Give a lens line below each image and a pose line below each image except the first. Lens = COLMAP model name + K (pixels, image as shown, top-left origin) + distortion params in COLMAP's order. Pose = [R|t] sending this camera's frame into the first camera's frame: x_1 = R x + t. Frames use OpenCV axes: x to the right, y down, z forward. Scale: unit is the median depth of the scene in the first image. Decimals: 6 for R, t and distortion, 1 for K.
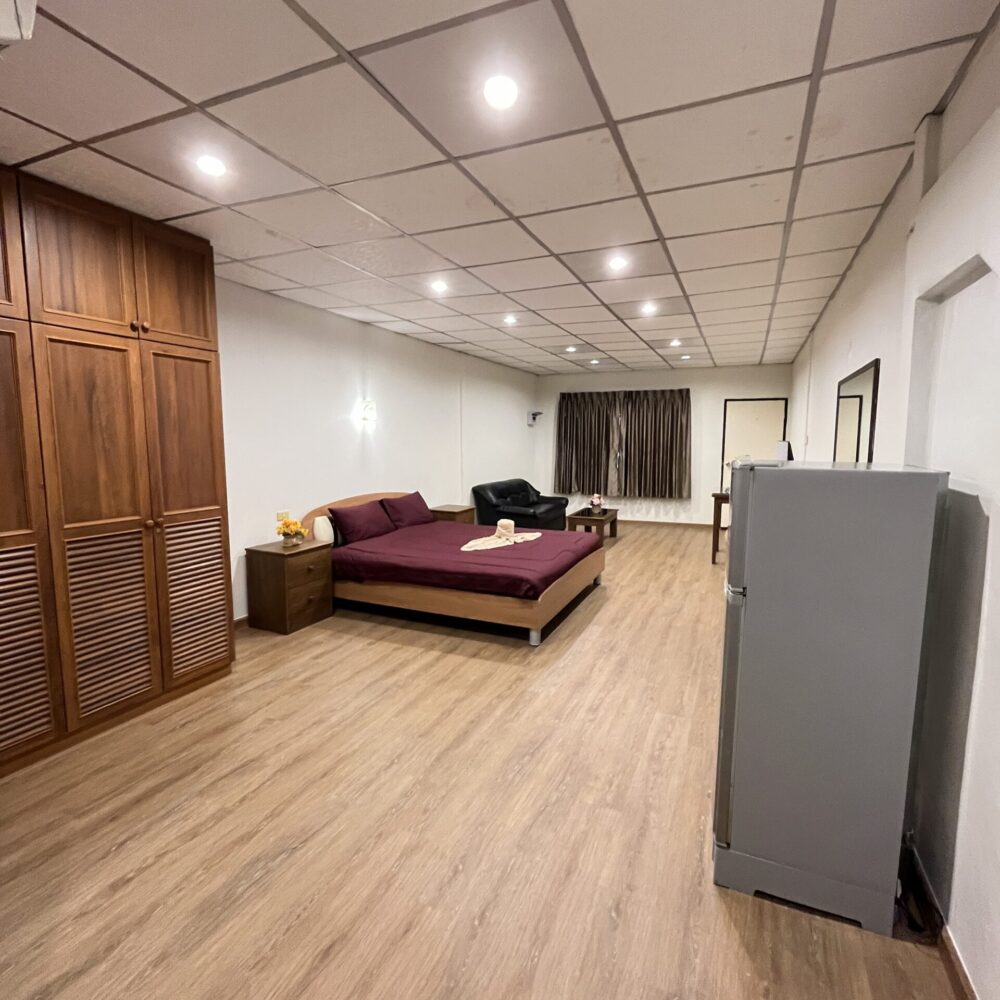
lens RADIAL K [[544.8, 0, 510.9], [0, 544.8, 495.9], [0, 0, 1]] dist [-0.002188, -0.000088]
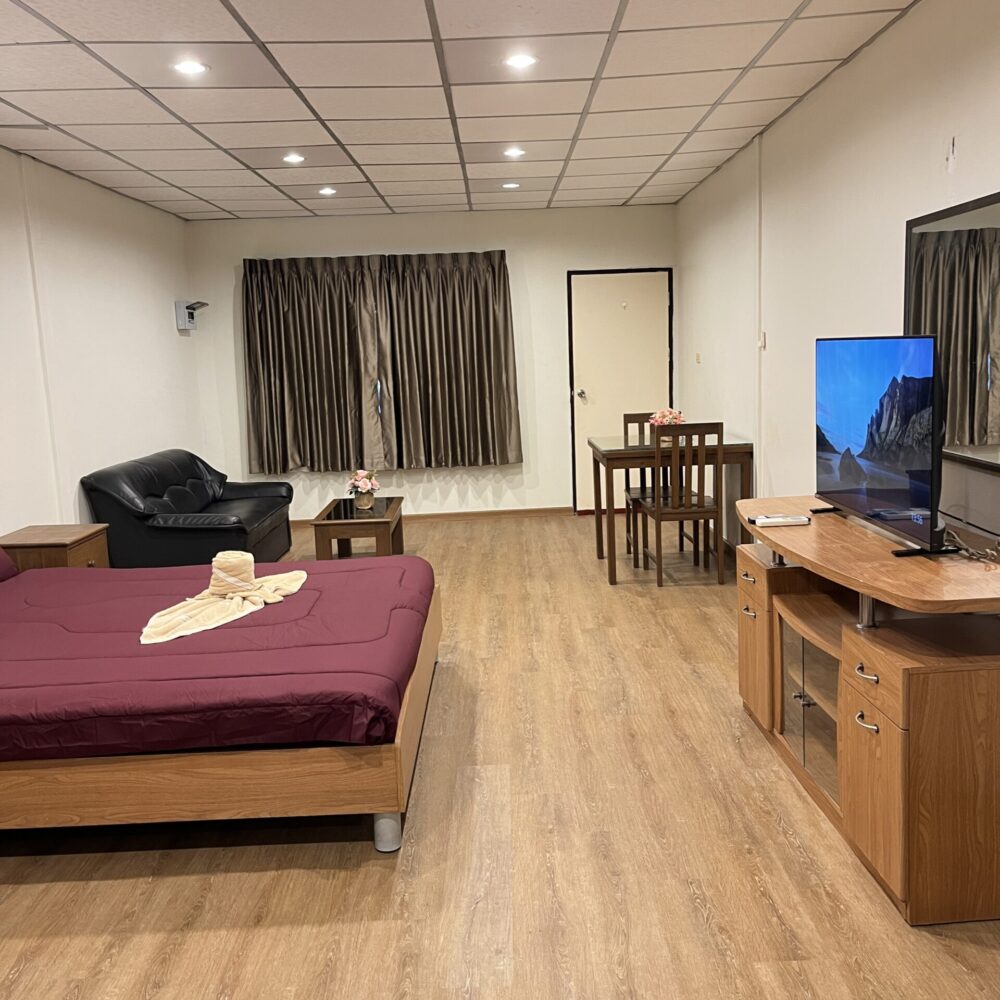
lens RADIAL K [[1012.4, 0, 521.9], [0, 1012.4, 495.7], [0, 0, 1]] dist [0.030723, 0.000000]
pose [[0.910669, -0.094744, 0.402126, -0.152558], [0.082034, 0.995436, 0.048755, -0.024880], [-0.404910, -0.011411, 0.914285, 0.254872]]
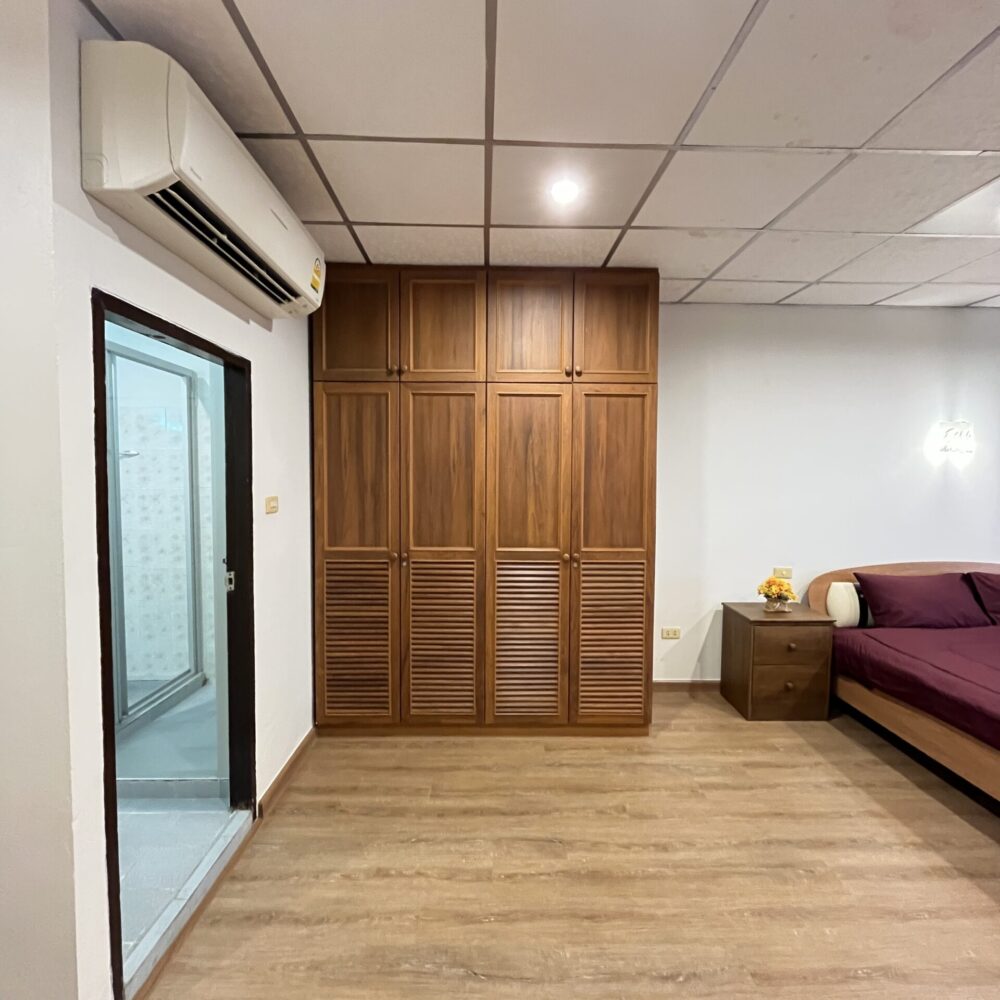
lens RADIAL K [[544.8, 0, 498.9], [0, 544.8, 499.0], [0, 0, 1]] dist [-0.002188, -0.000088]
pose [[0.404905, 0.030819, -0.913839, 0.169859], [-0.099710, 0.994960, -0.010625, -0.025813], [0.908906, 0.095421, 0.405938, 0.323303]]
